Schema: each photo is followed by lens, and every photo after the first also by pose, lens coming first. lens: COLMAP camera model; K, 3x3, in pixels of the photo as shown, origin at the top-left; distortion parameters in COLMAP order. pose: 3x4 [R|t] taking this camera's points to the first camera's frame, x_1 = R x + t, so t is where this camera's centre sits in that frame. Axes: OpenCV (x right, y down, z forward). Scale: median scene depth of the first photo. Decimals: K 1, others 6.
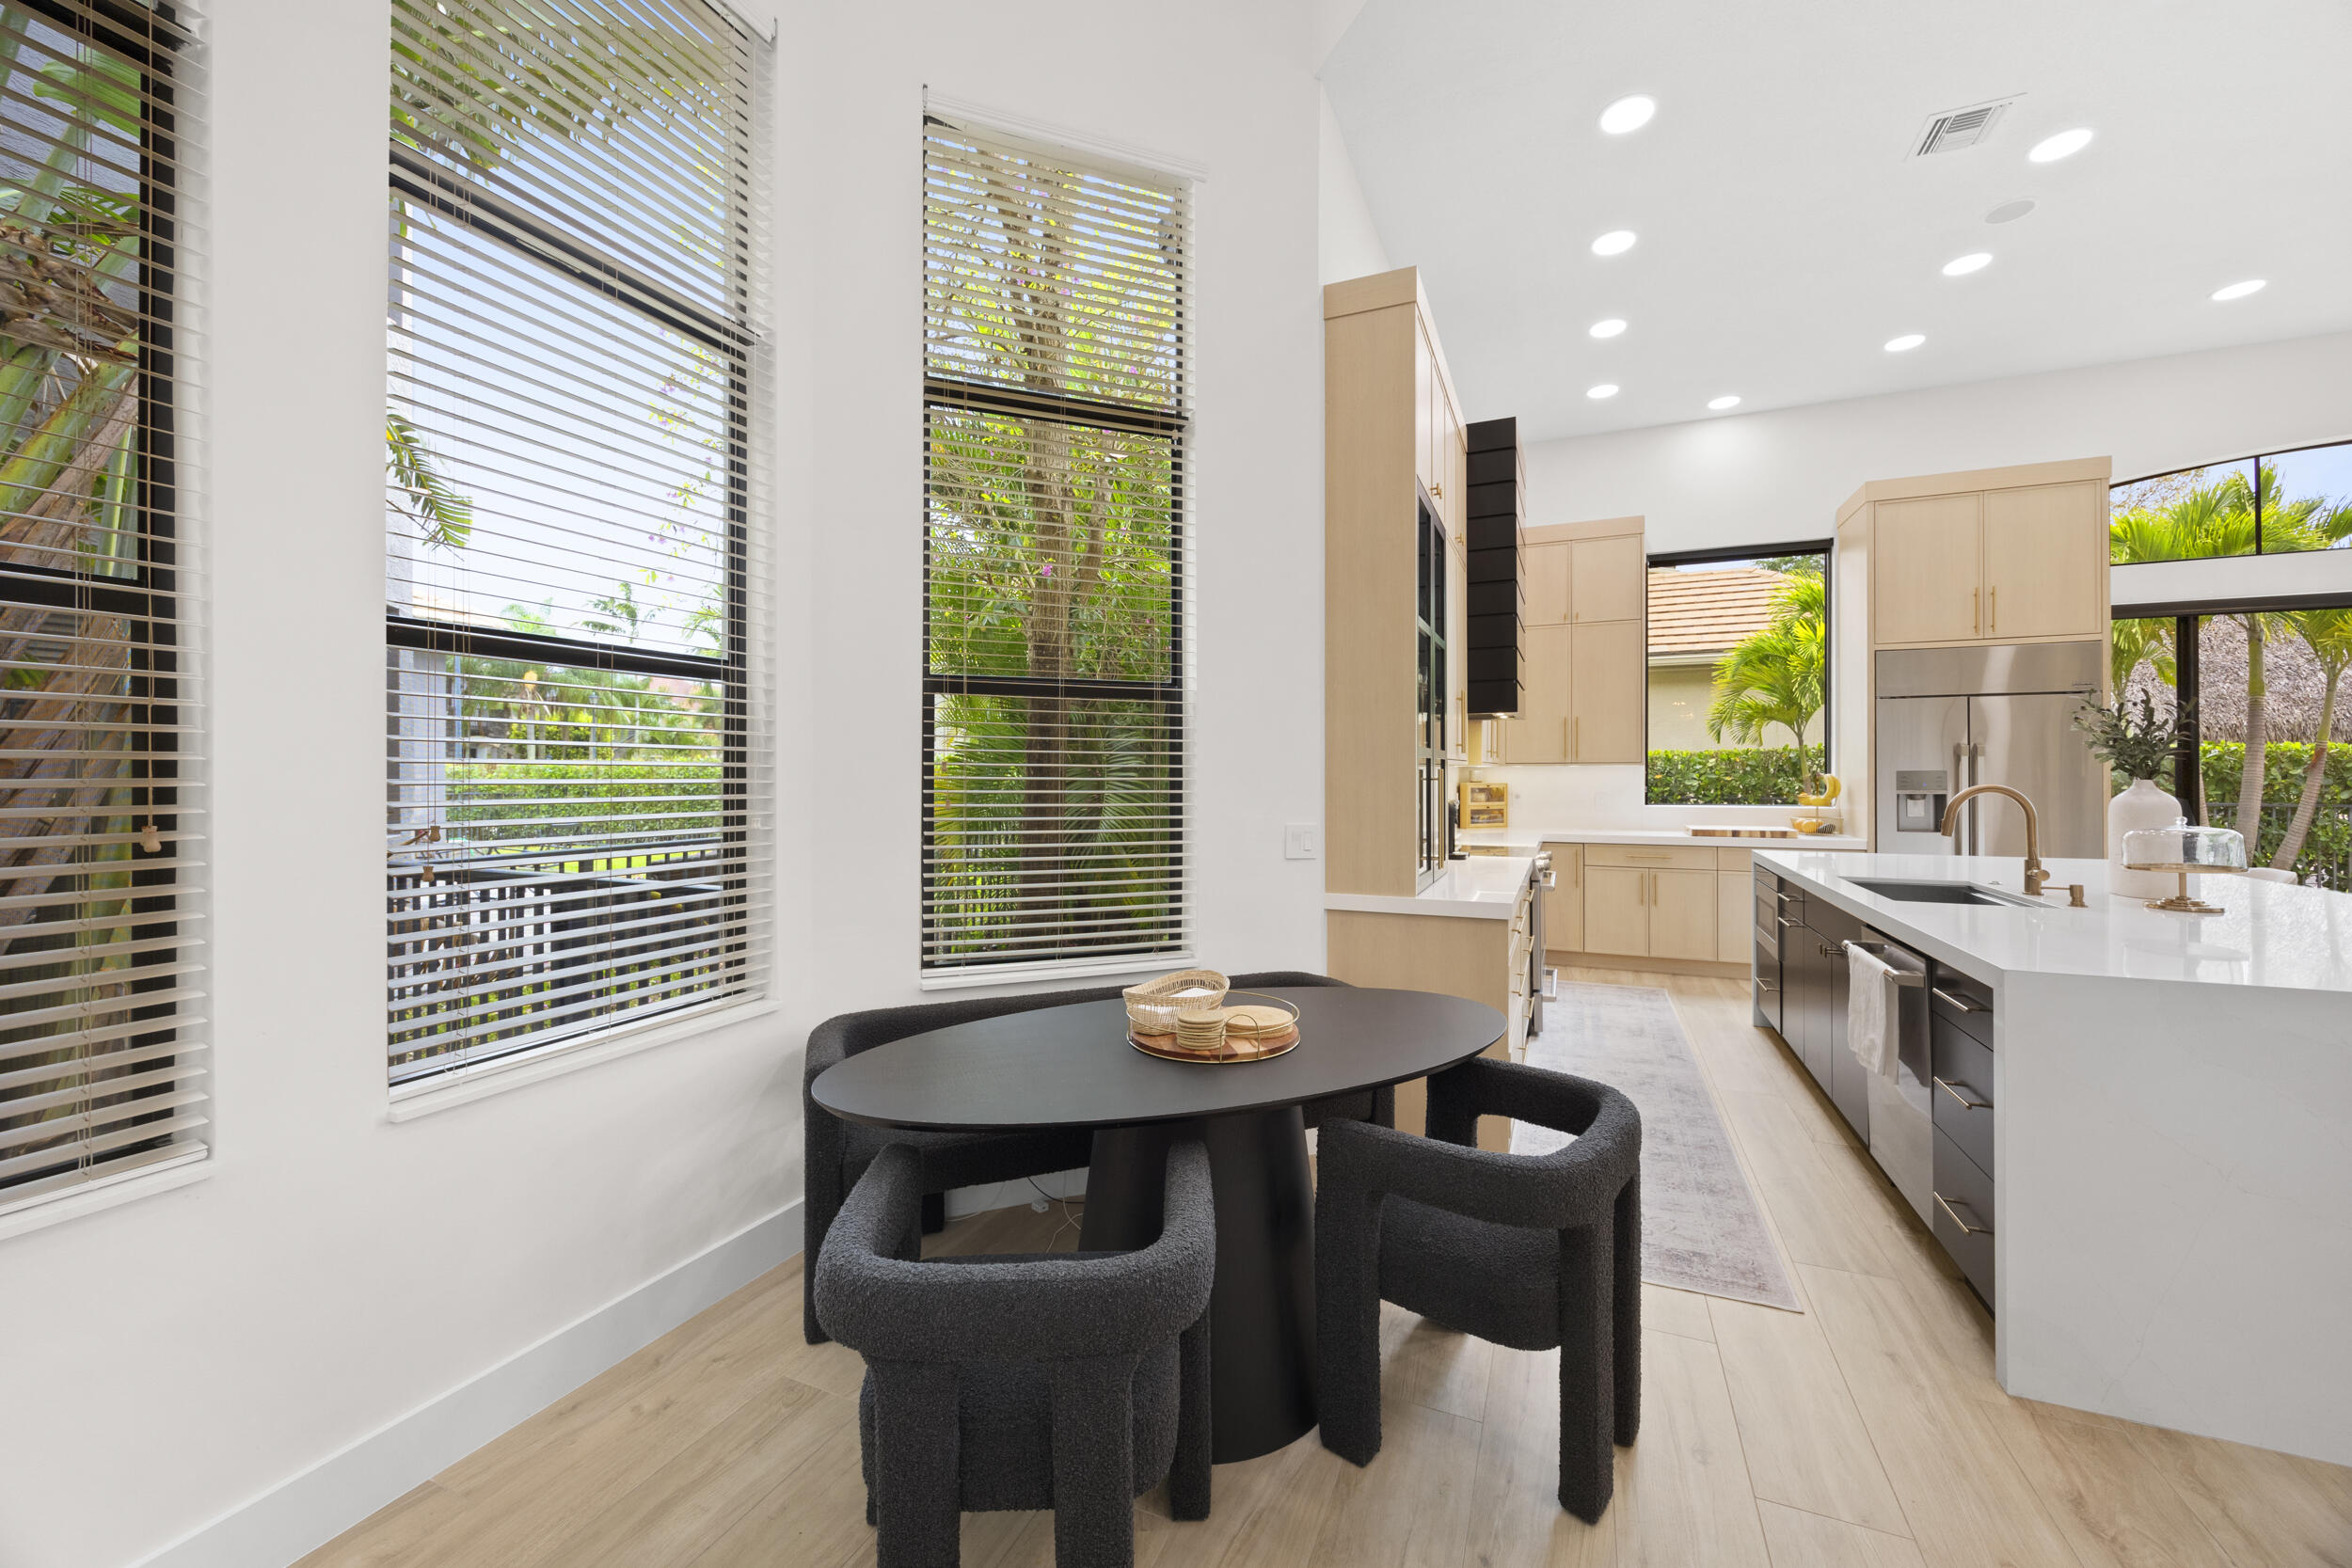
lens RADIAL K [[899.4, 0, 1184.2], [0, 899.4, 770.7], [0, 0, 1]] dist [-0.000746, -0.000489]
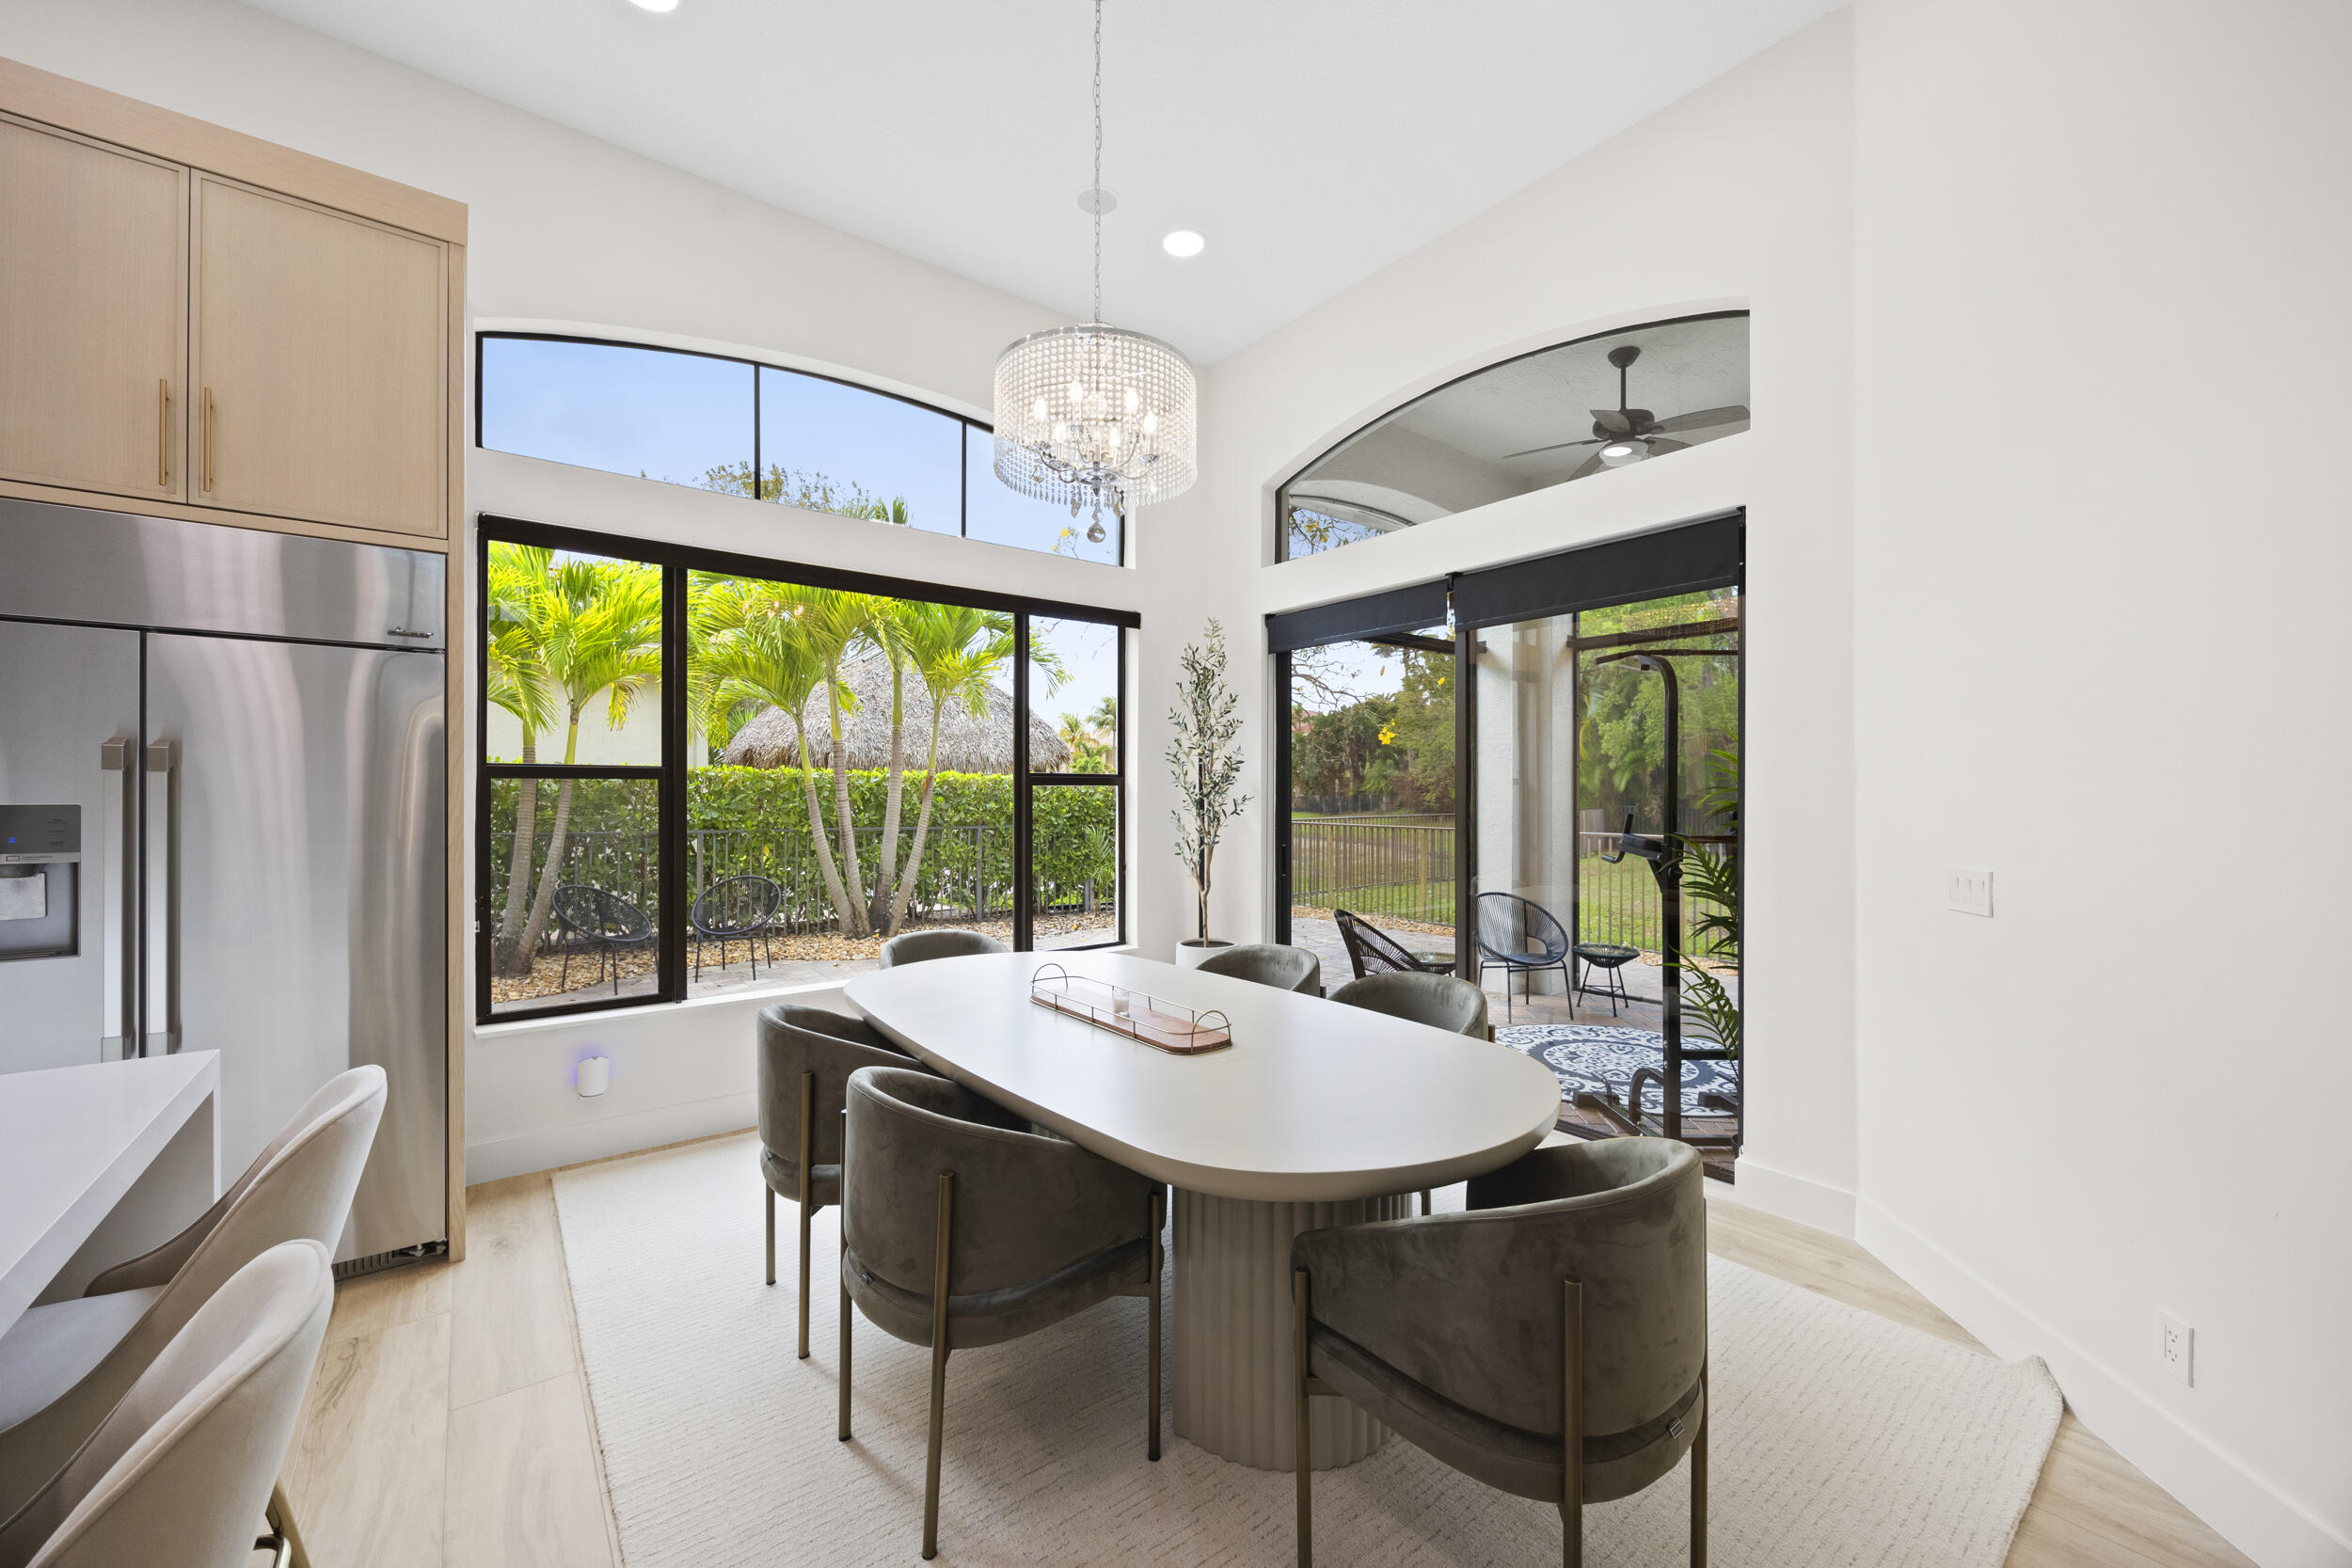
lens RADIAL K [[907.5, 0, 1180.0], [0, 907.5, 789.3], [0, 0, 1]] dist [0.000017, -0.000075]
pose [[0.472906, 0.007826, 0.881078, 0.664570], [-0.005708, 0.999967, -0.005819, -0.006628], [-0.881094, -0.002277, 0.472935, 0.330663]]
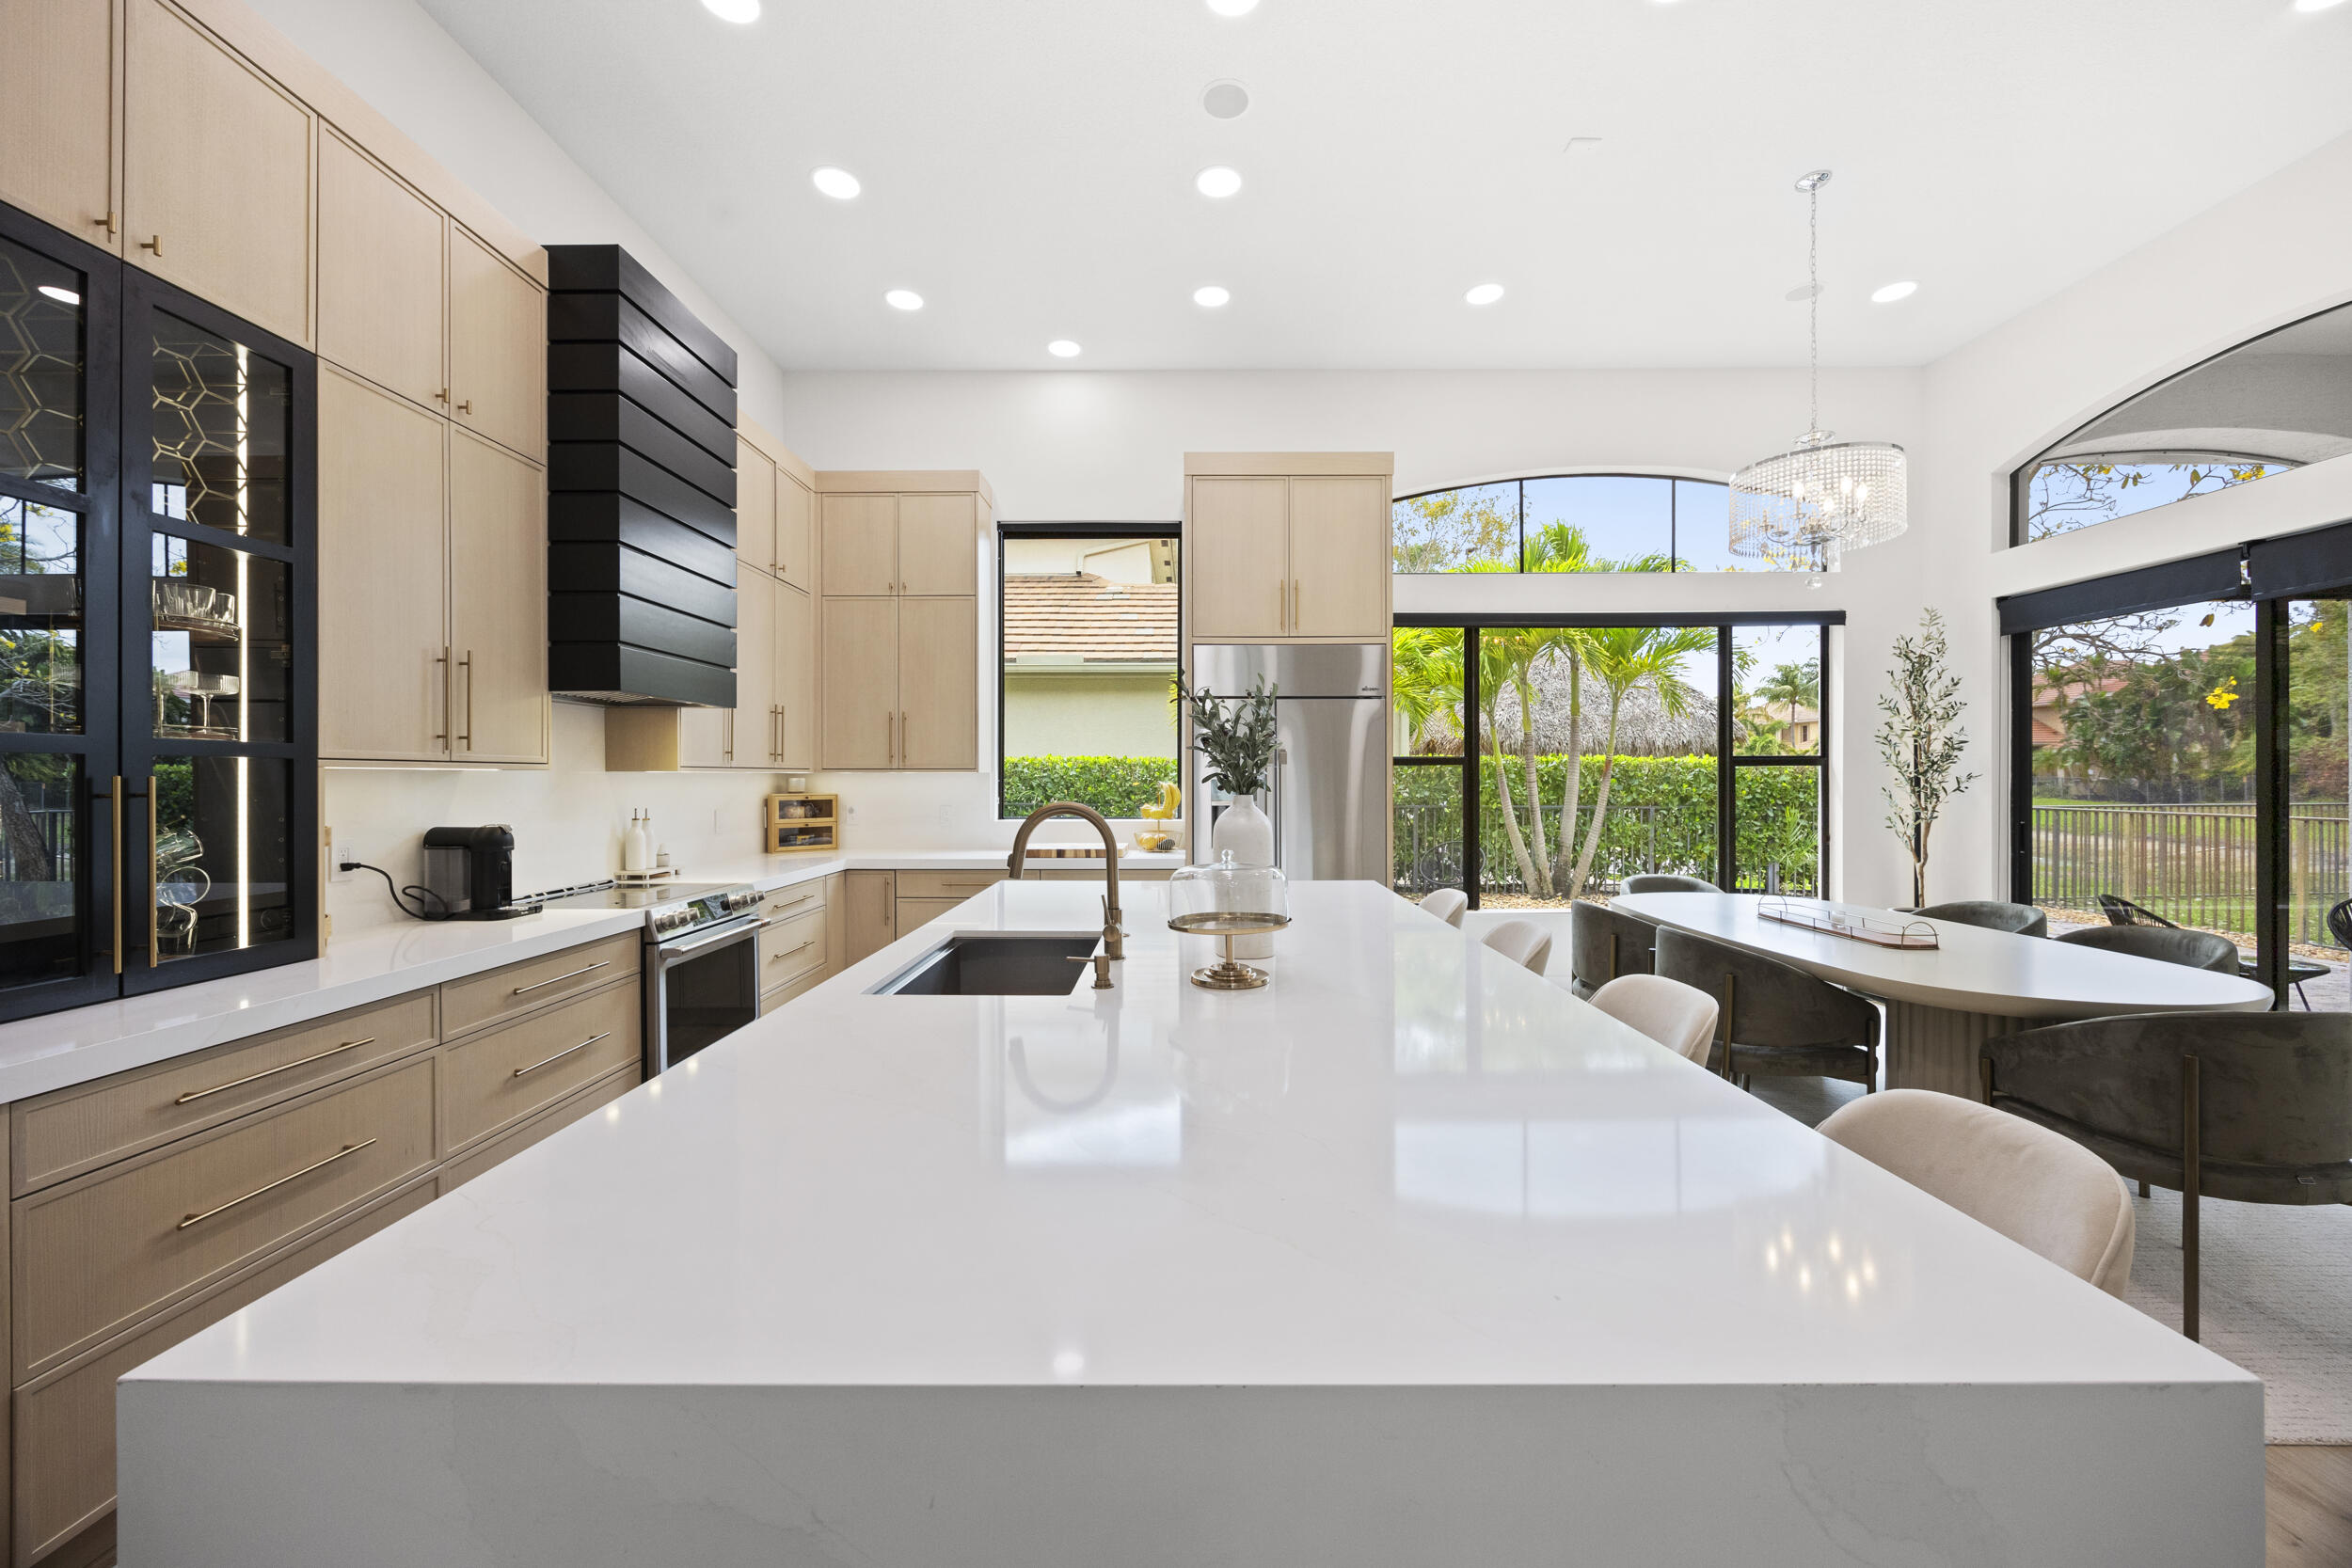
lens RADIAL K [[907.0, 0, 1172.9], [0, 907.0, 781.5], [0, 0, 1]] dist [-0.000396, -0.000126]
pose [[0.918044, -0.000258, 0.396478, 0.374335], [-0.001467, 0.999991, 0.004050, -0.000805], [-0.396475, -0.004299, 0.918036, 0.174200]]
